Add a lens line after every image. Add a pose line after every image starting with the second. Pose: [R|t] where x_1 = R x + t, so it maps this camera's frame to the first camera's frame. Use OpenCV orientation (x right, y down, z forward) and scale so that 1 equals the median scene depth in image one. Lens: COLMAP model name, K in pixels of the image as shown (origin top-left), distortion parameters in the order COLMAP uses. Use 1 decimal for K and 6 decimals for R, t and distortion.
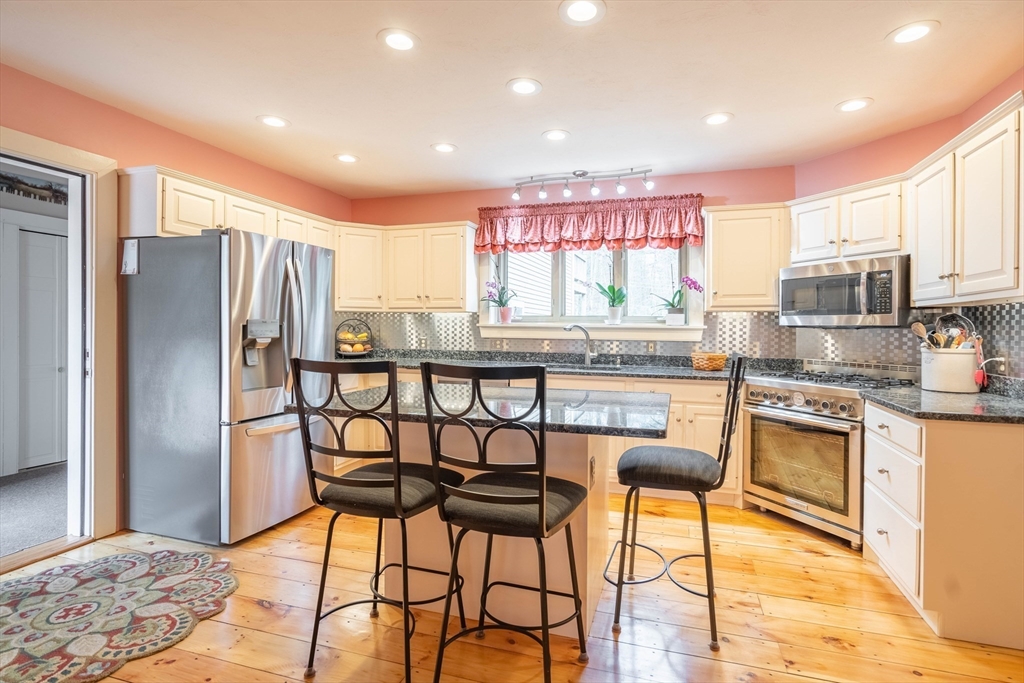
lens RADIAL K [[473.2, 0, 540.2], [0, 473.2, 335.2], [0, 0, 1]] dist [-0.006563, 0.002936]
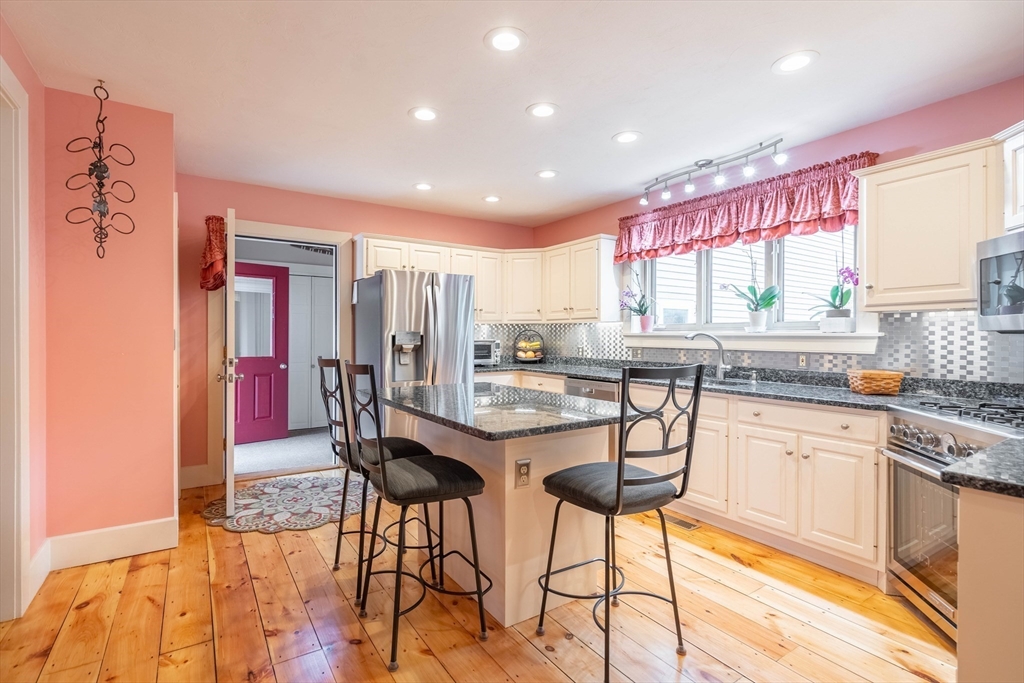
lens RADIAL K [[473.2, 0, 512.8], [0, 473.2, 343.9], [0, 0, 1]] dist [-0.006563, 0.002936]
pose [[0.764171, 0.004842, -0.644995, 0.371254], [-0.006285, 0.999980, 0.000061, 0.000567], [0.644983, 0.004008, 0.764186, 0.086444]]
